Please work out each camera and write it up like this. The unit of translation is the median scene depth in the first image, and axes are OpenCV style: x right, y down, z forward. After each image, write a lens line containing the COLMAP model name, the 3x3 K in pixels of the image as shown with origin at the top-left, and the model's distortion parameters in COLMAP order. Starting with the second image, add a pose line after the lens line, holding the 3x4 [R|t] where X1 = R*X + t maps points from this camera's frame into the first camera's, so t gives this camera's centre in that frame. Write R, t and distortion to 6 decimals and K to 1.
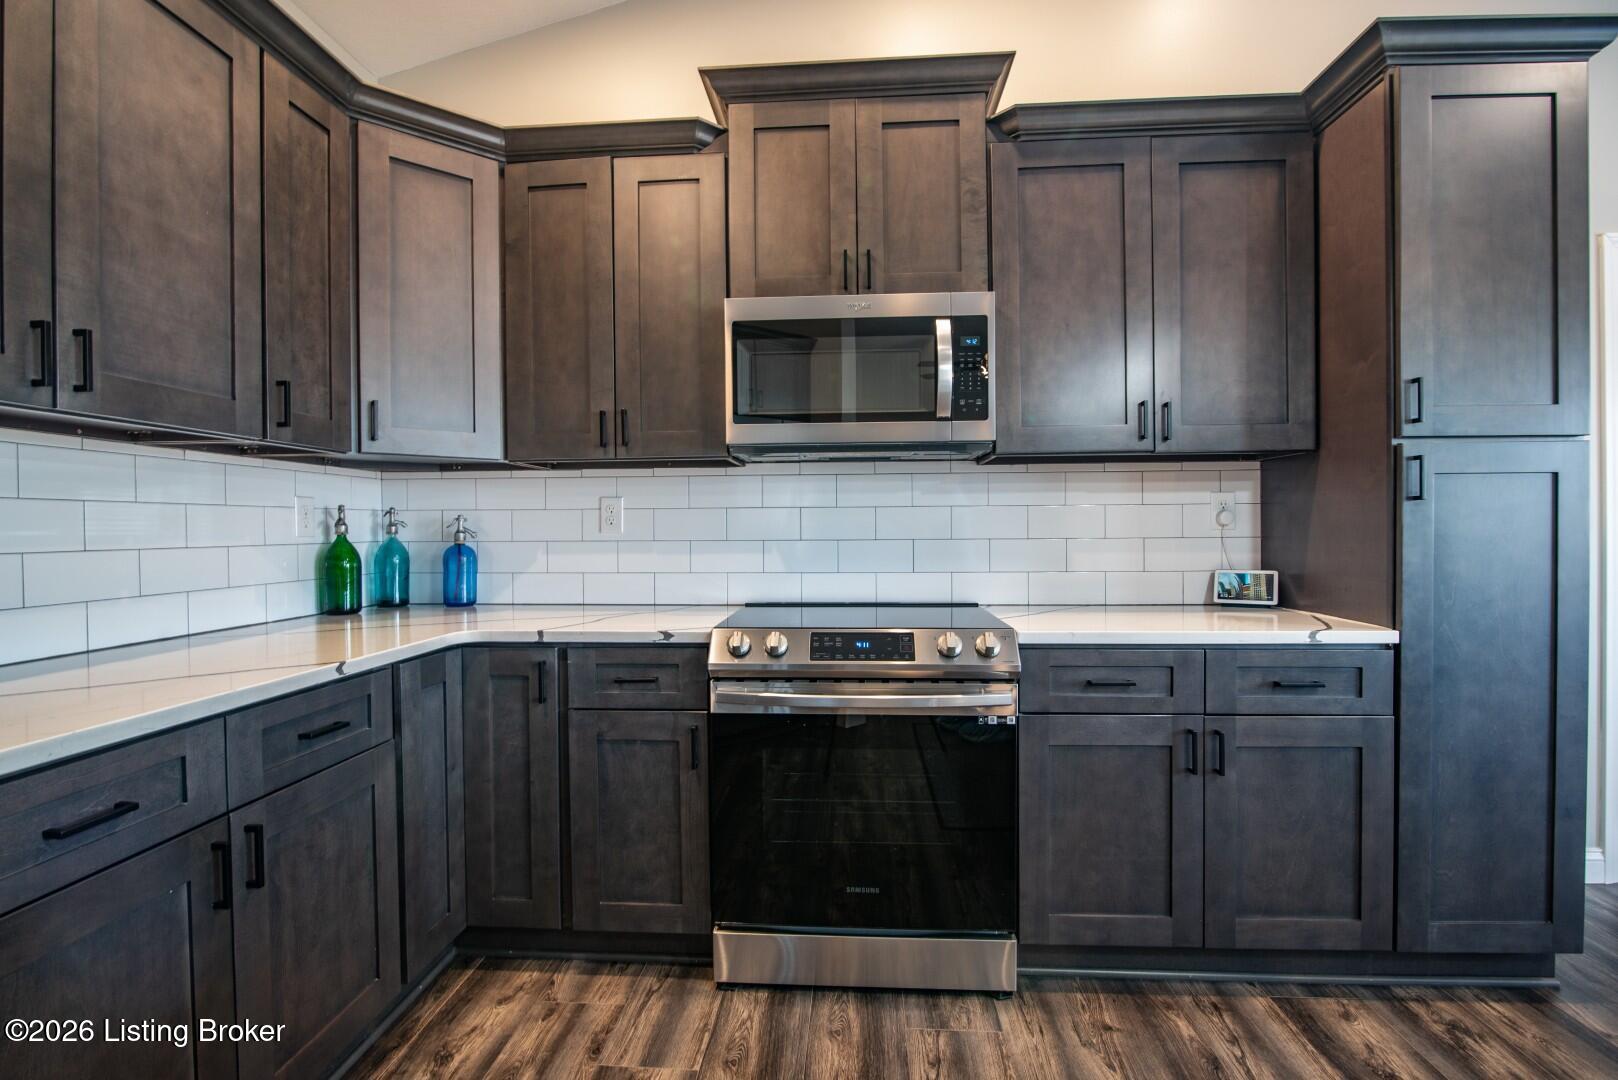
lens RADIAL K [[749.8, 0, 806.8], [0, 749.8, 538.2], [0, 0, 1]] dist [-0.022065, 0.001275]
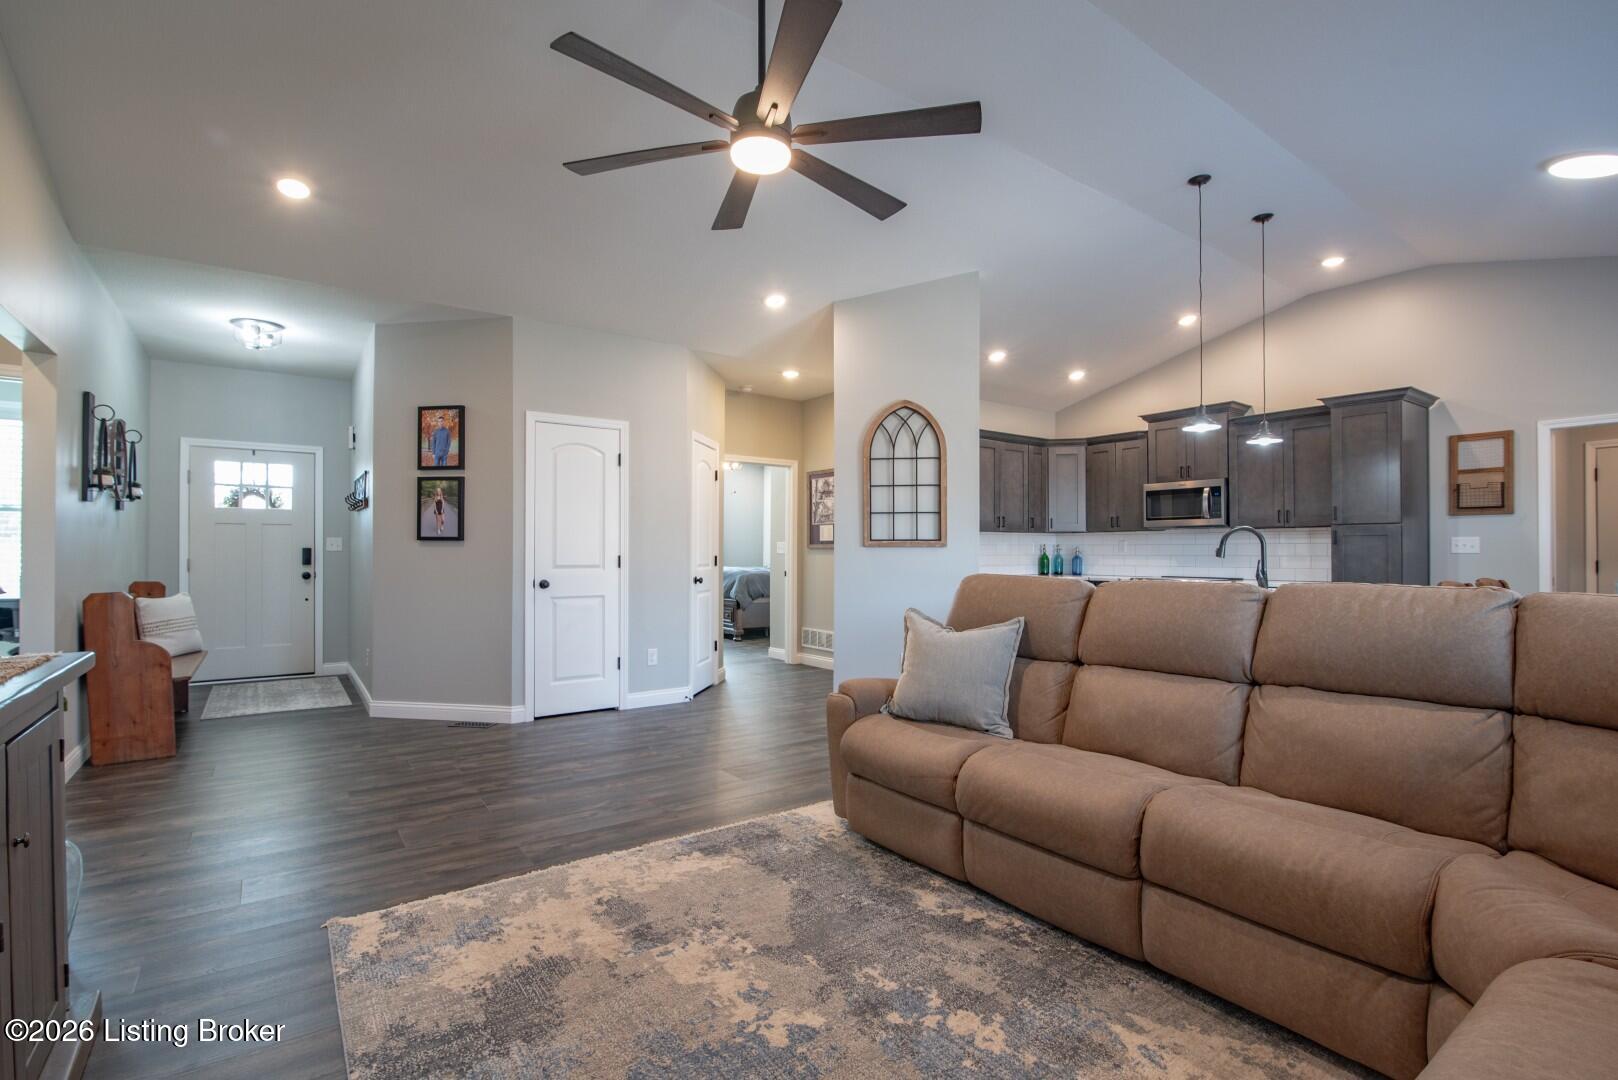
lens RADIAL K [[749.8, 0, 803.7], [0, 749.8, 551.7], [0, 0, 1]] dist [-0.022065, 0.001275]
pose [[0.636354, 0.007187, -0.771364, 1.694876], [-0.014429, 0.999893, -0.002588, 0.021559], [0.771263, 0.012777, 0.636389, -2.618961]]
